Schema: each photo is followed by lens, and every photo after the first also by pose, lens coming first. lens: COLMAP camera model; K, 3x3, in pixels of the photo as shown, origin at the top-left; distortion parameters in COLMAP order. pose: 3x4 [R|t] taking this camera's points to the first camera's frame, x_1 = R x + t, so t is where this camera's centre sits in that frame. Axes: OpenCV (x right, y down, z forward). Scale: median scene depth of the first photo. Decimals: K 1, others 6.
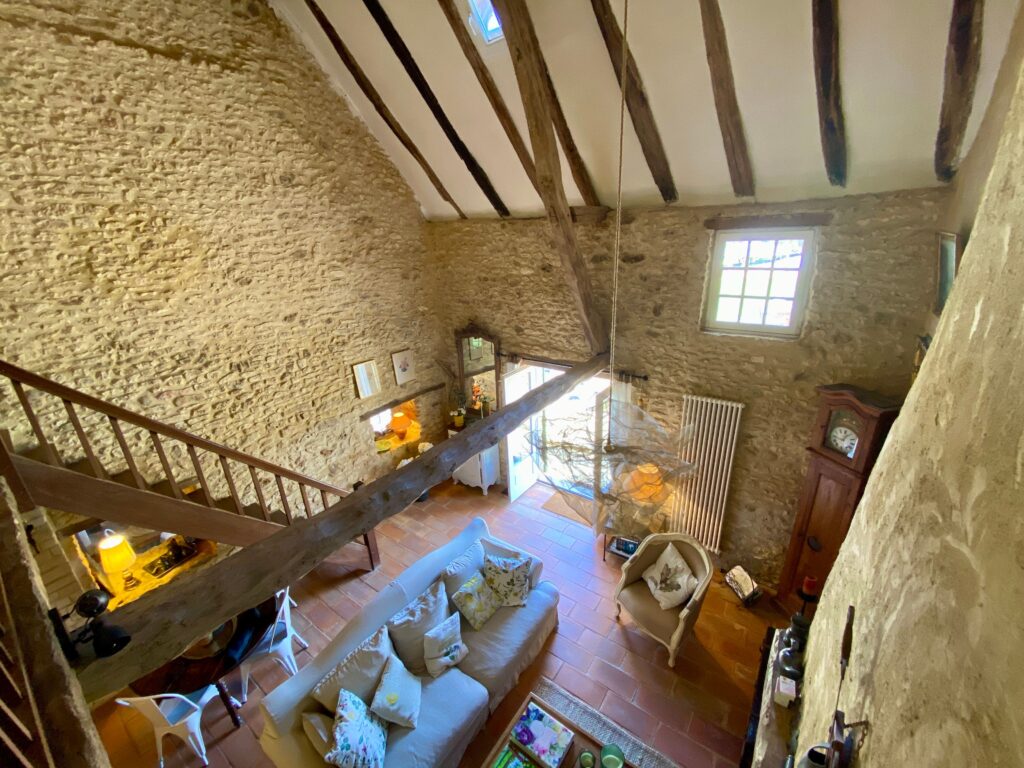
lens RADIAL K [[415.1, 0, 501.9], [0, 415.1, 386.9], [0, 0, 1]] dist [-0.002345, -0.010591]
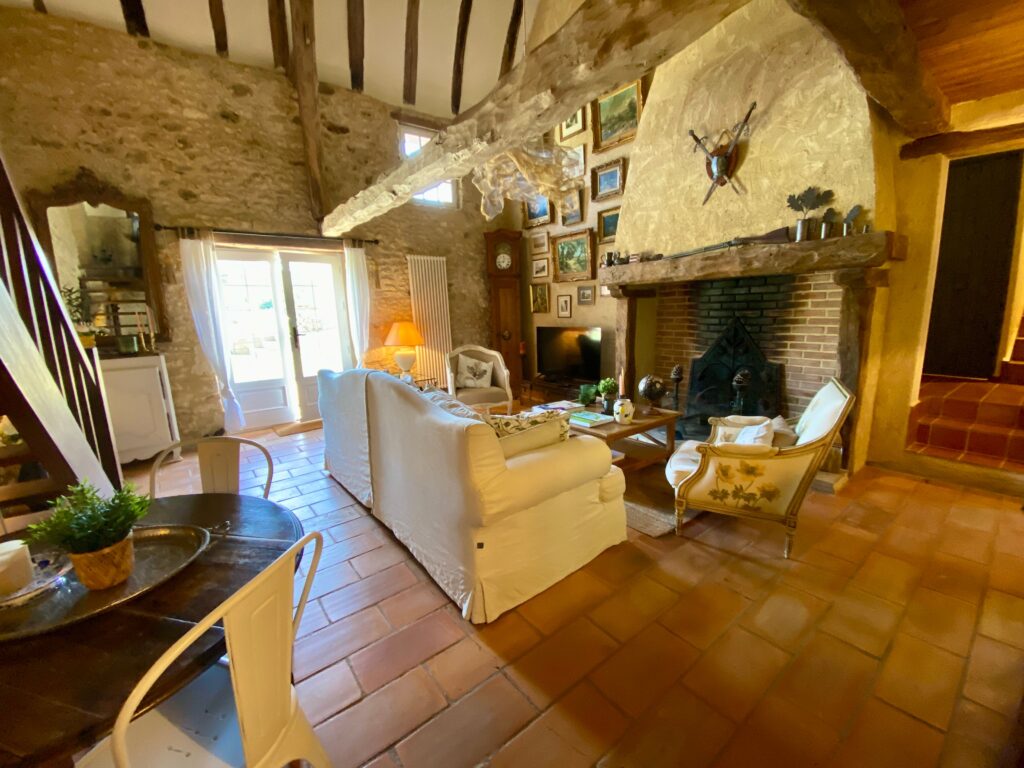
lens RADIAL K [[415.1, 0, 506.2], [0, 415.1, 400.4], [0, 0, 1]] dist [-0.002345, -0.010591]
pose [[0.271520, -0.143650, 0.951652, -0.751582], [0.348638, 0.936322, 0.041864, 0.501888], [-0.897067, 0.320415, 0.304312, 0.540127]]
